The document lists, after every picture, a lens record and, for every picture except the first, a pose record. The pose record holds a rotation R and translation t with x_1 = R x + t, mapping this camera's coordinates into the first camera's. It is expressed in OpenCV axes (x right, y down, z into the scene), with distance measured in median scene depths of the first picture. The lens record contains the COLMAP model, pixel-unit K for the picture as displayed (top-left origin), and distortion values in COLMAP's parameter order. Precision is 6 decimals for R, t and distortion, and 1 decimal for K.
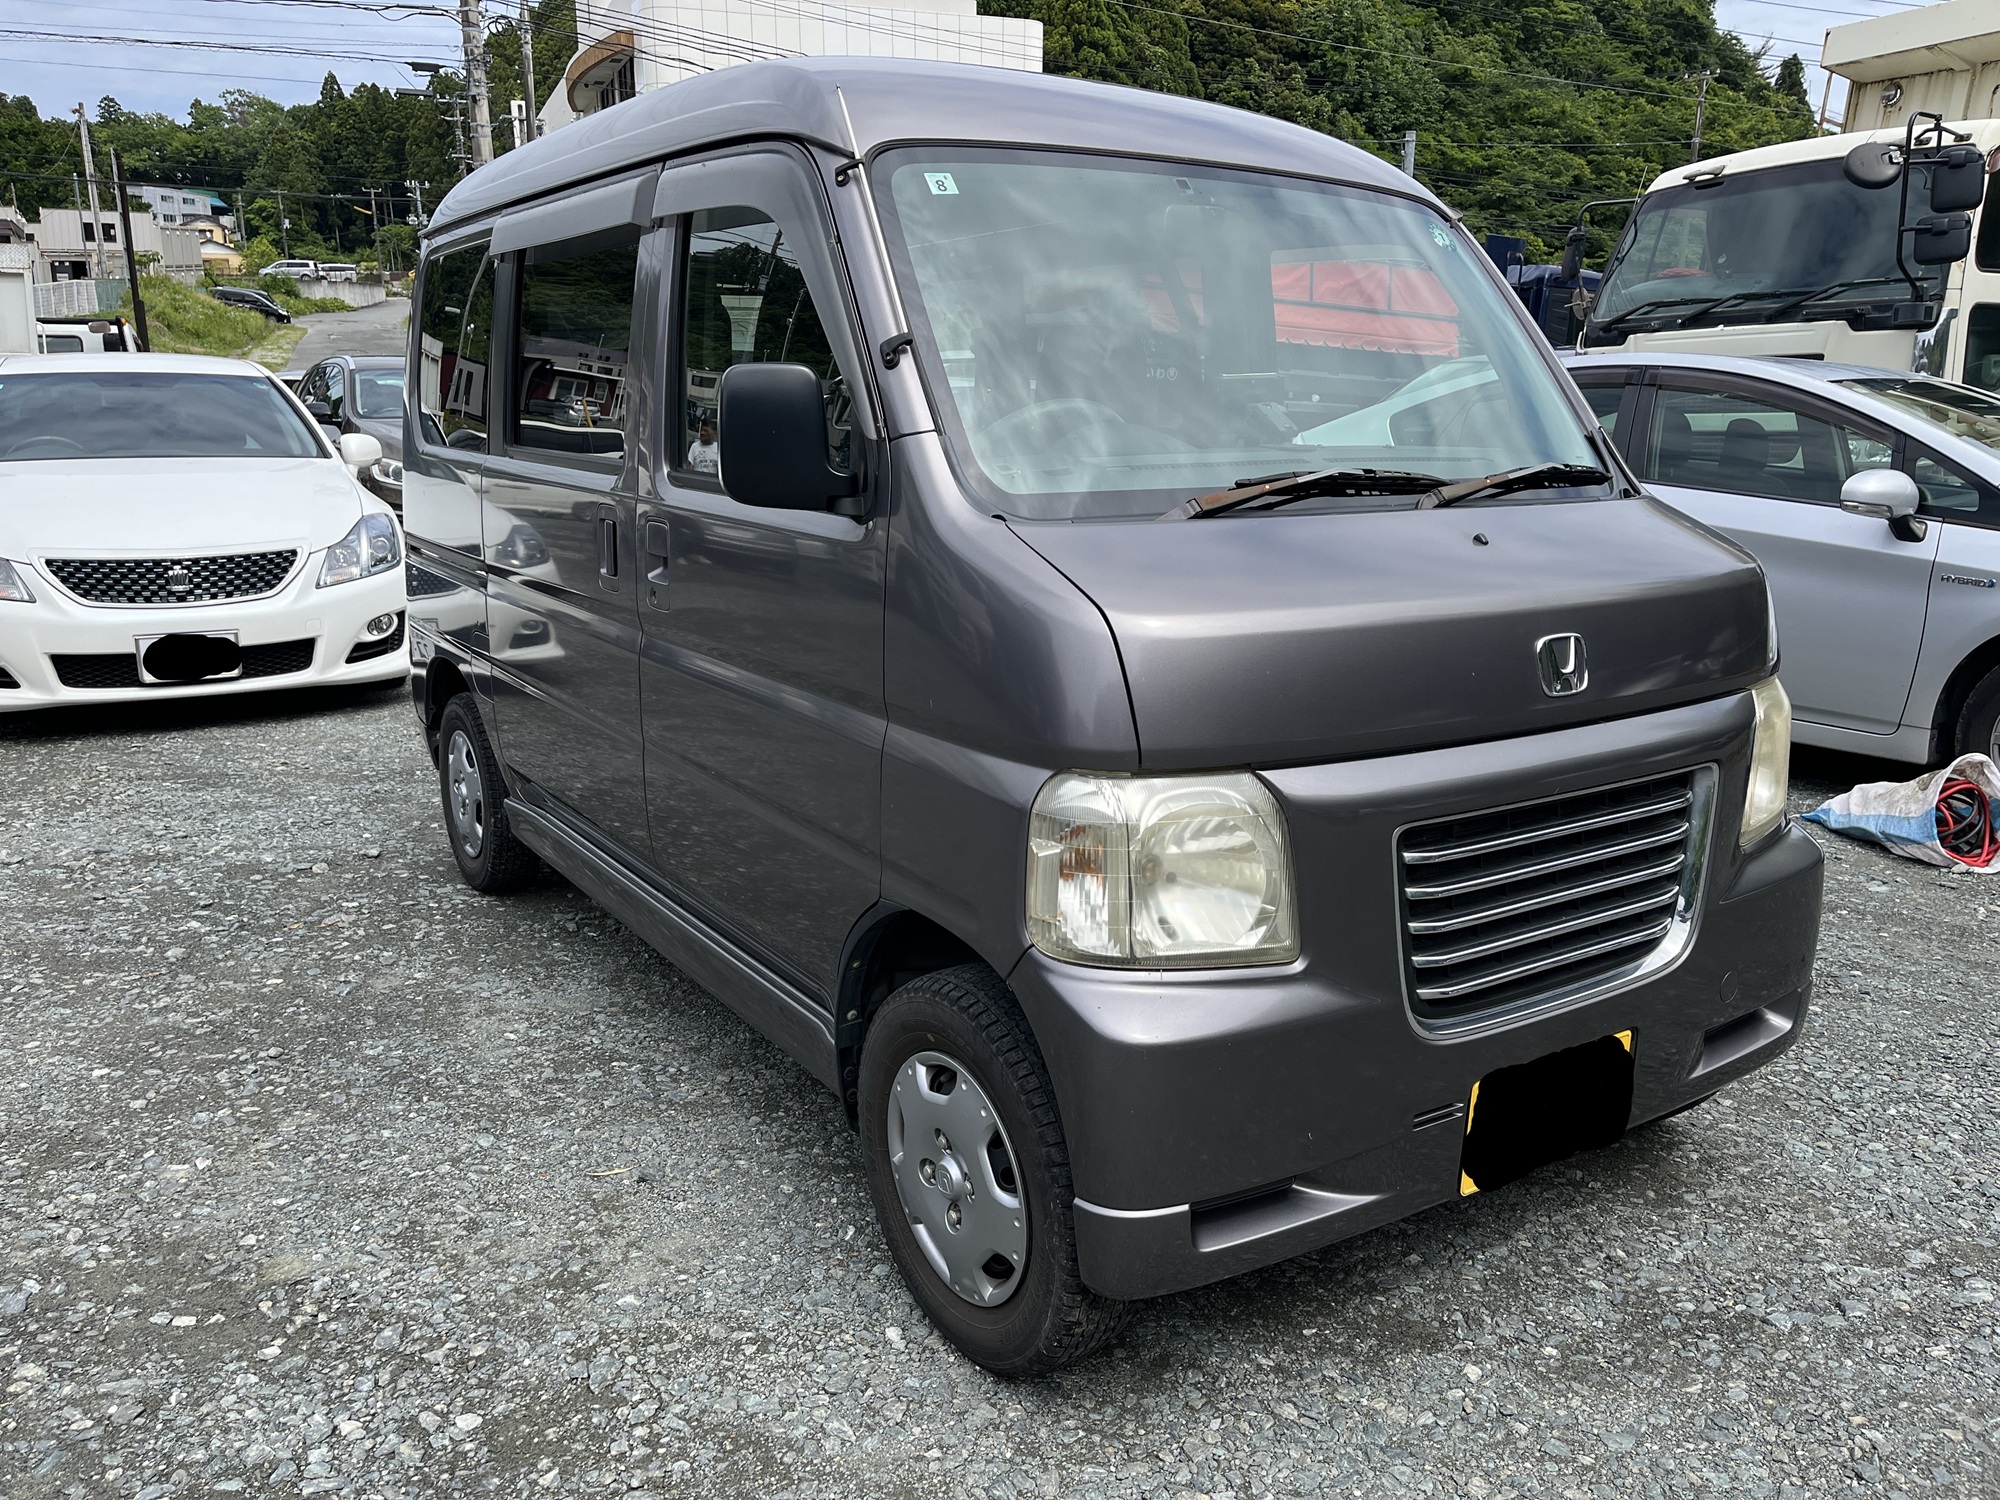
lens RADIAL K [[1517.1, 0, 1009.7], [0, 1517.1, 757.5], [0, 0, 1]] dist [0.062437, -0.077746]
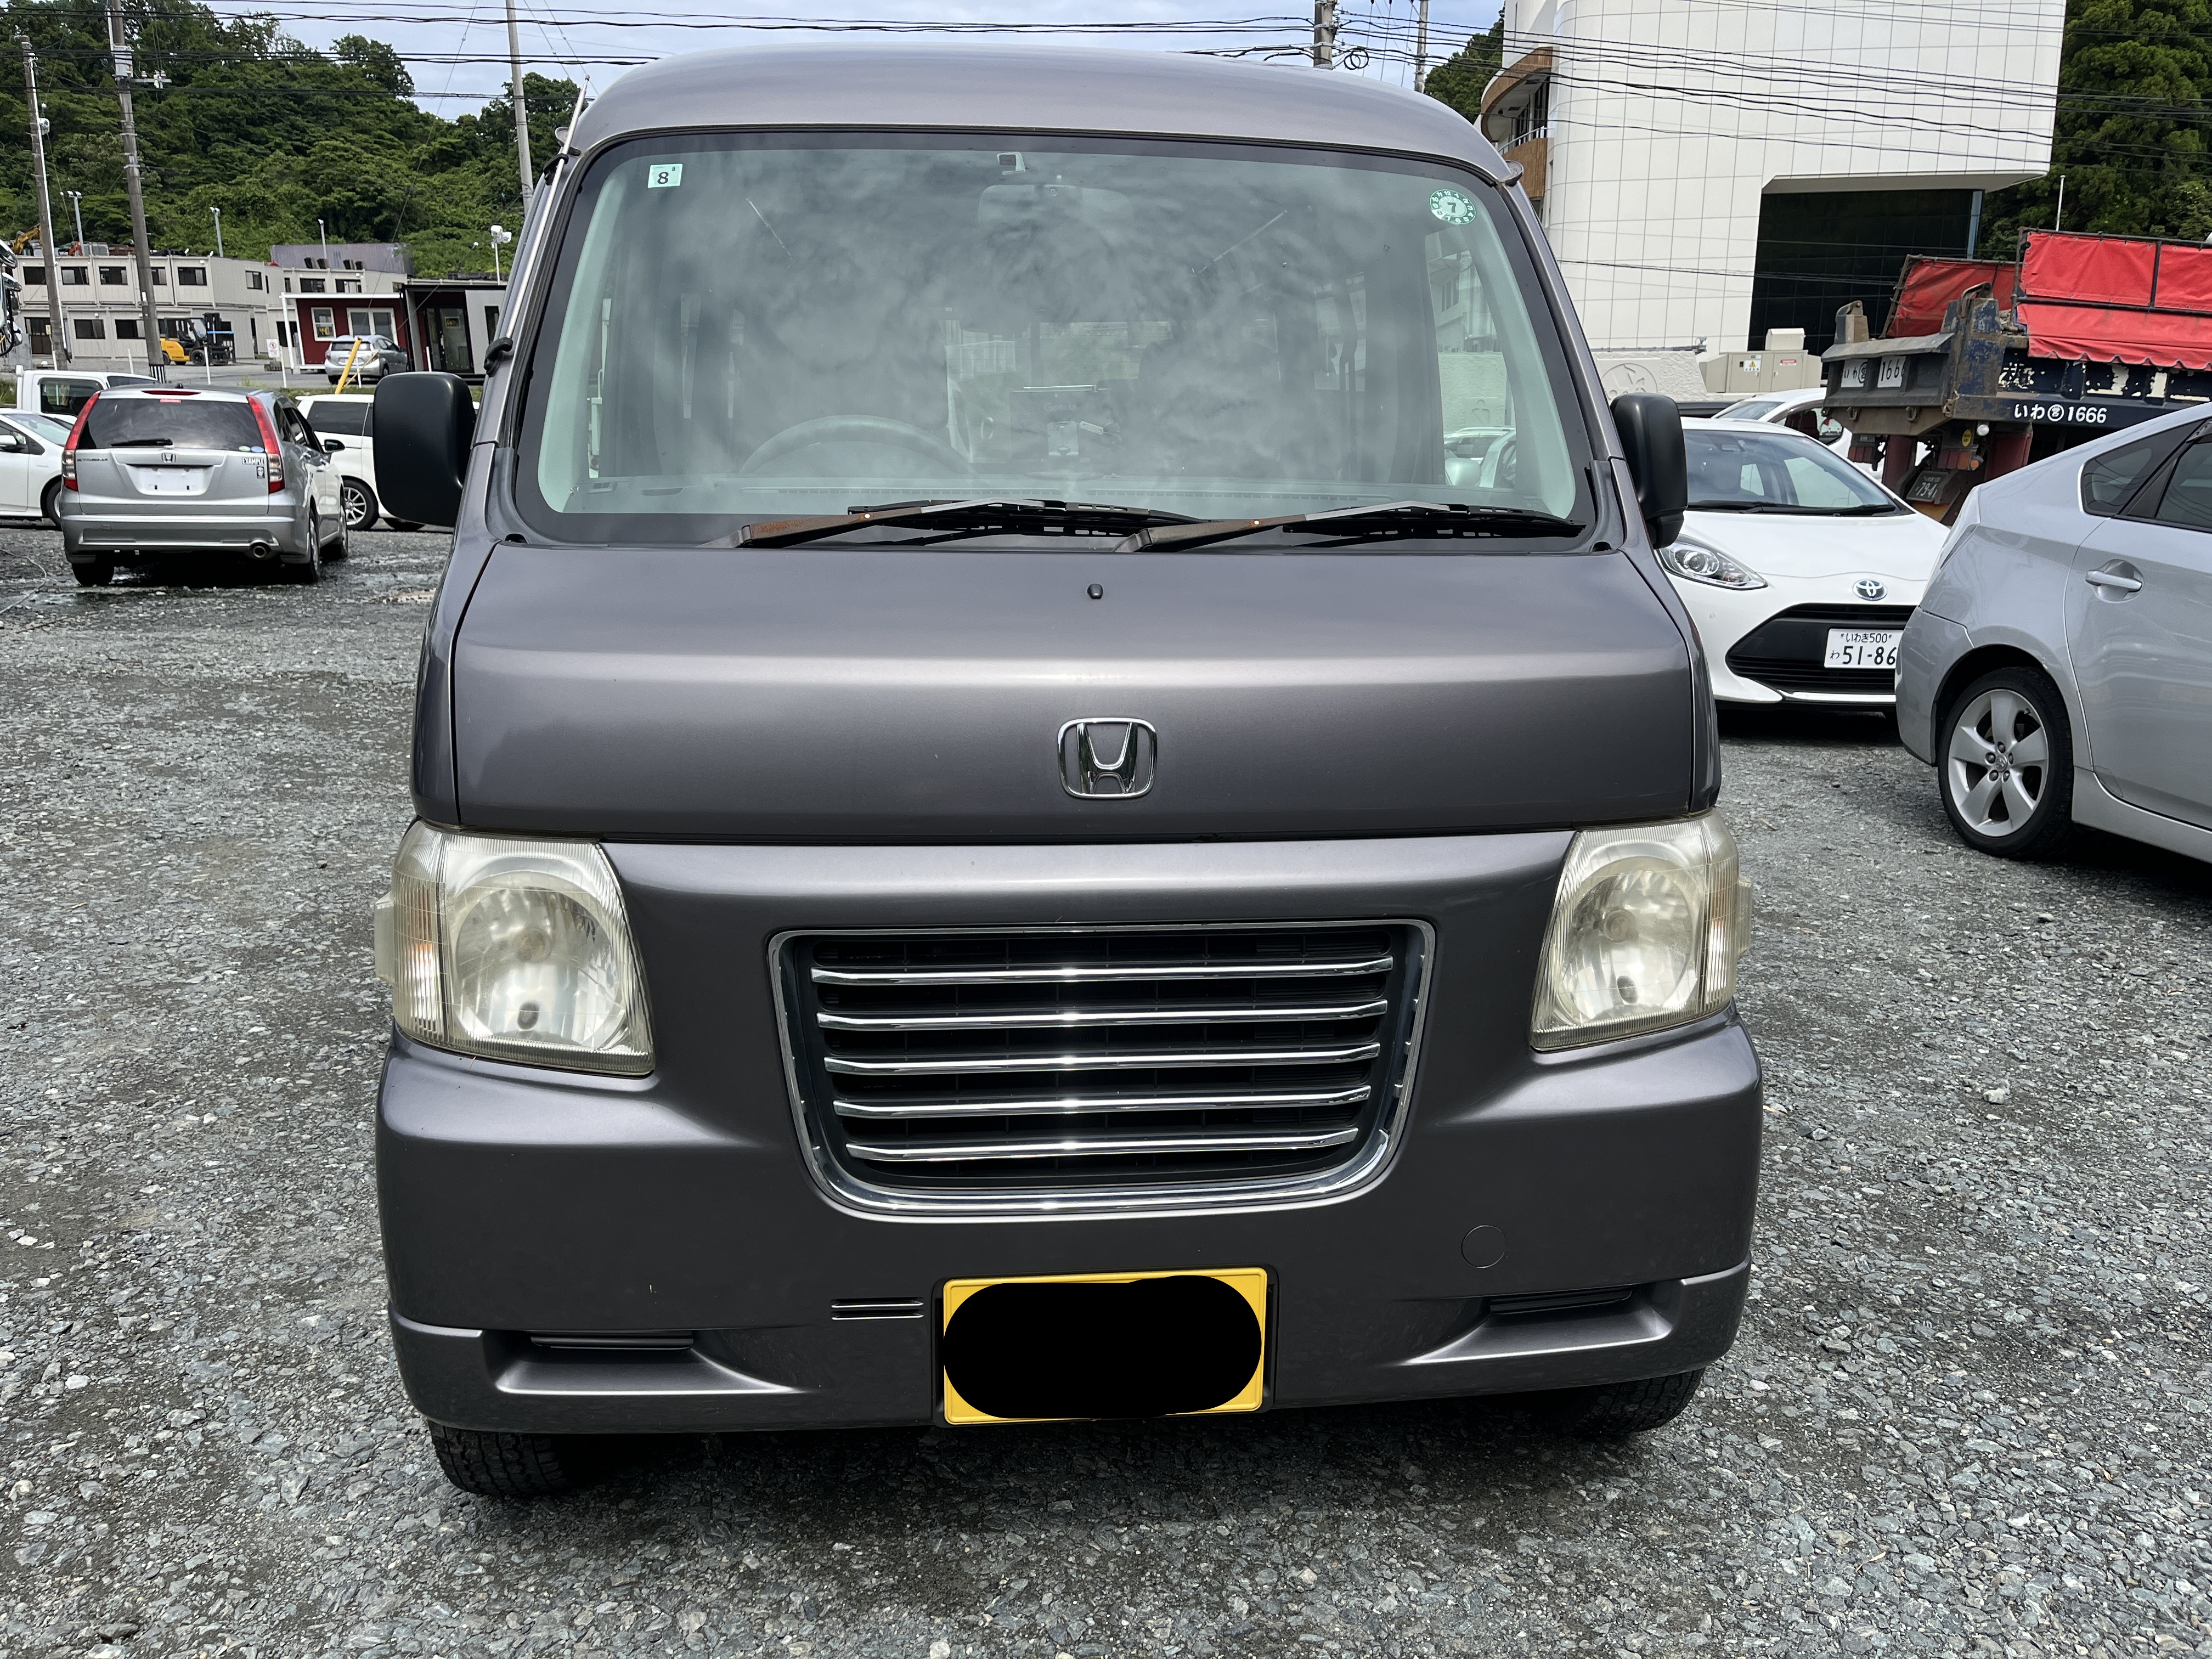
lens RADIAL K [[1677.9, 0, 1127.6], [0, 1677.9, 829.1], [0, 0, 1]] dist [0.062437, -0.077746]
pose [[0.888084, 0.104269, -0.447700, 0.584781], [-0.109820, 0.993858, 0.013624, -0.029807], [0.446371, 0.037067, 0.894080, 0.204156]]
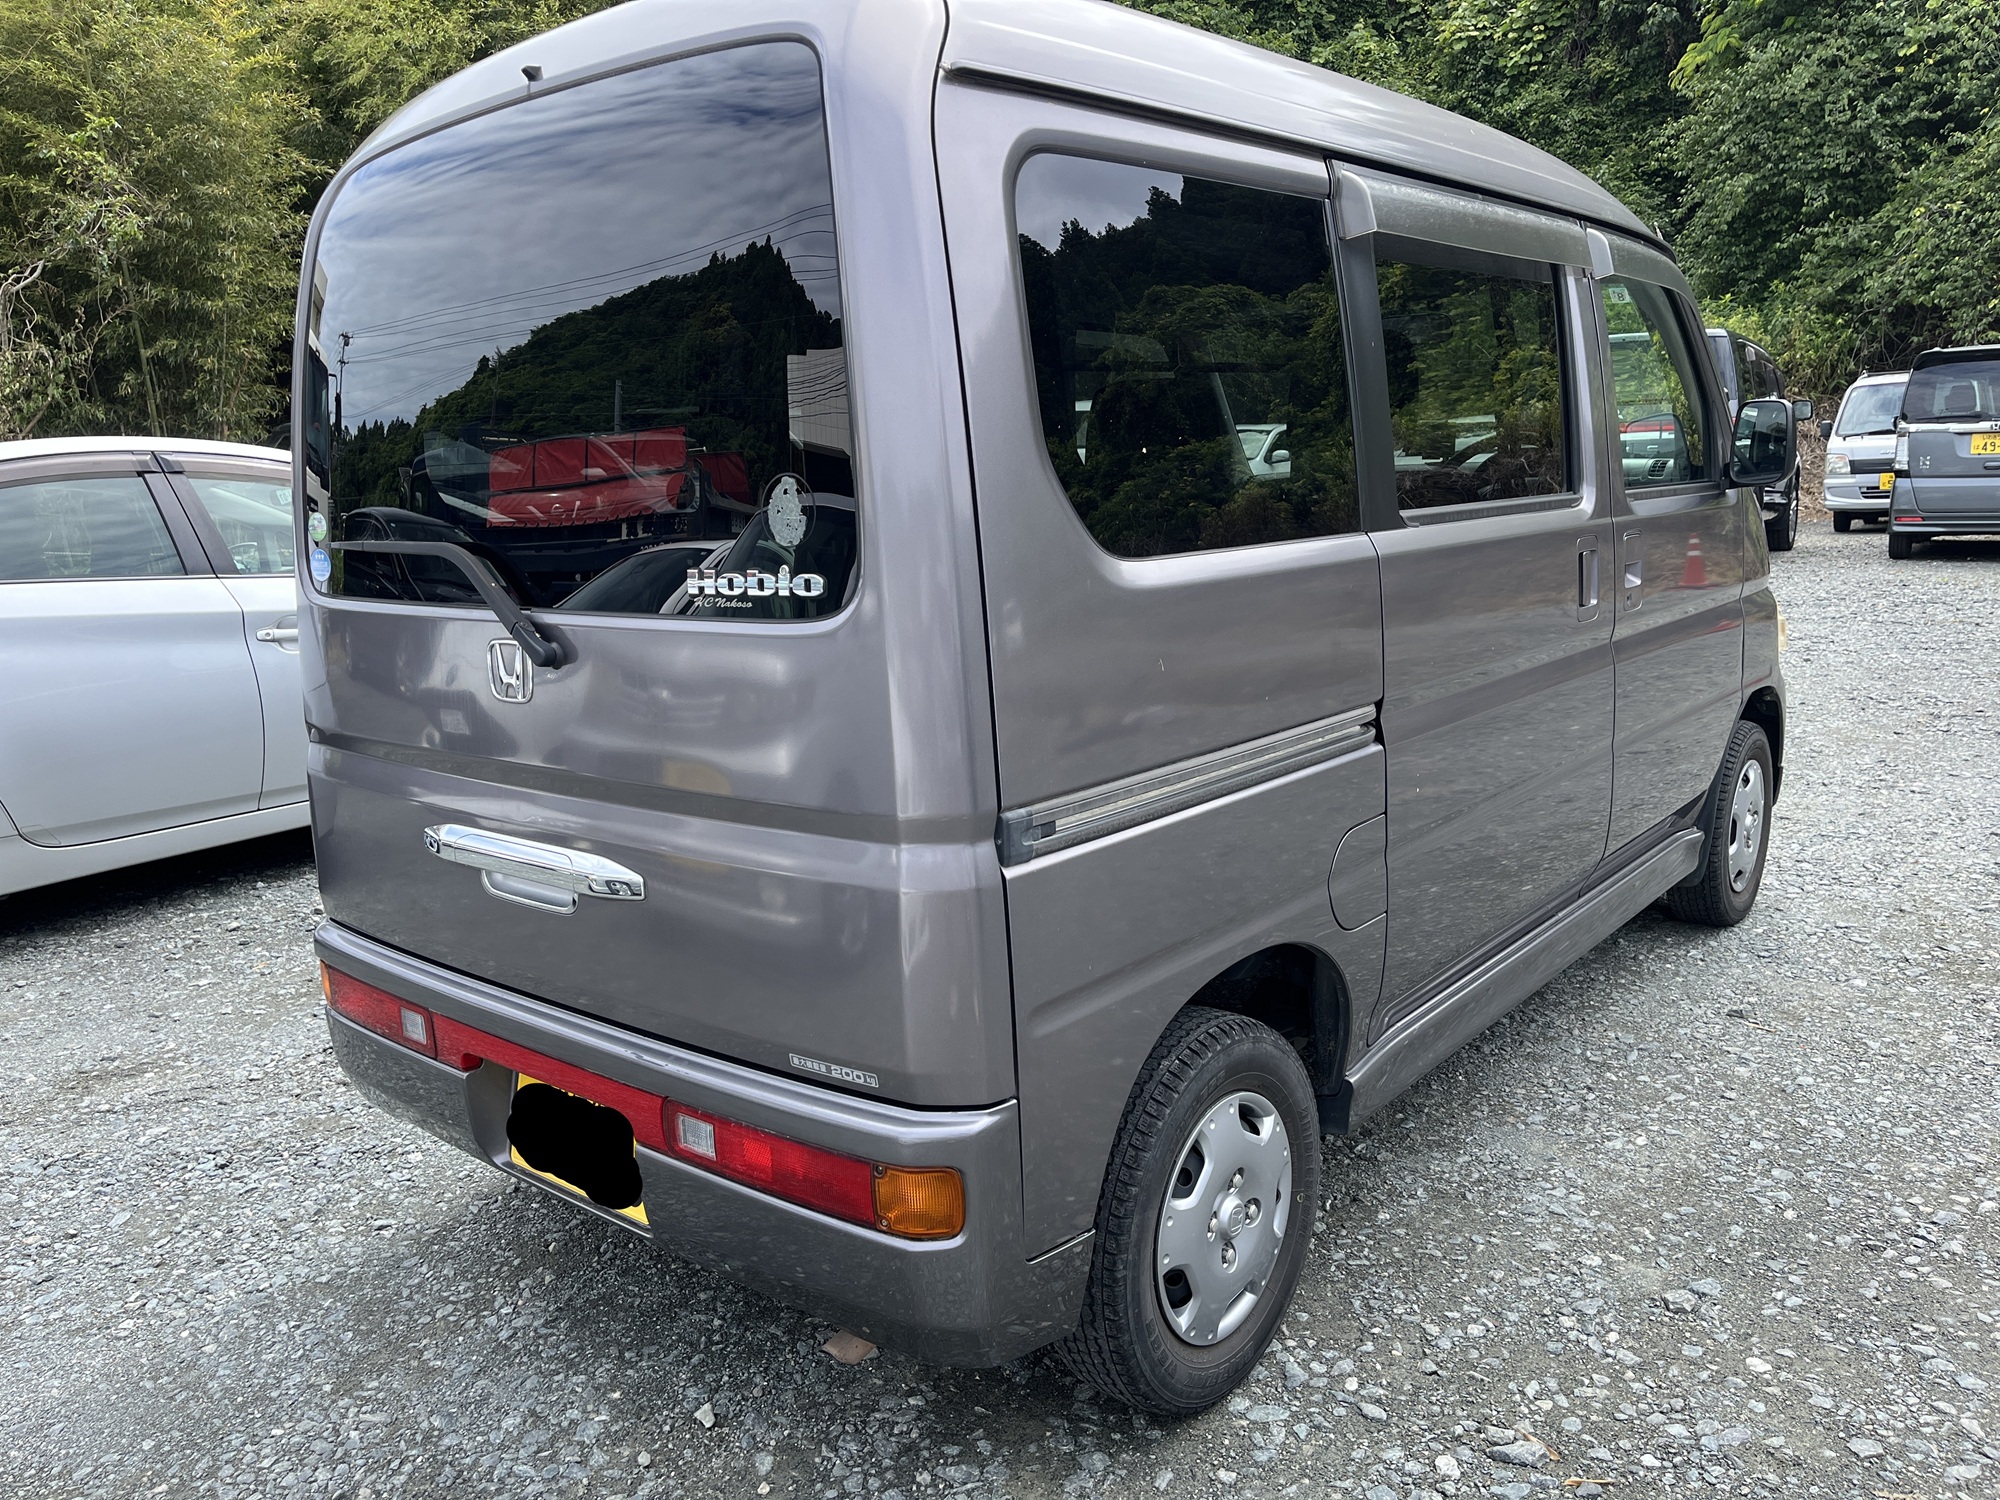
lens RADIAL K [[1517.1, 0, 990.6], [0, 1517.1, 759.3], [0, 0, 1]] dist [0.062437, -0.077746]
pose [[-0.277386, -0.182243, 0.943316, -1.249528], [0.260793, 0.930698, 0.256493, -0.430362], [-0.924686, 0.317157, -0.210635, 1.792159]]
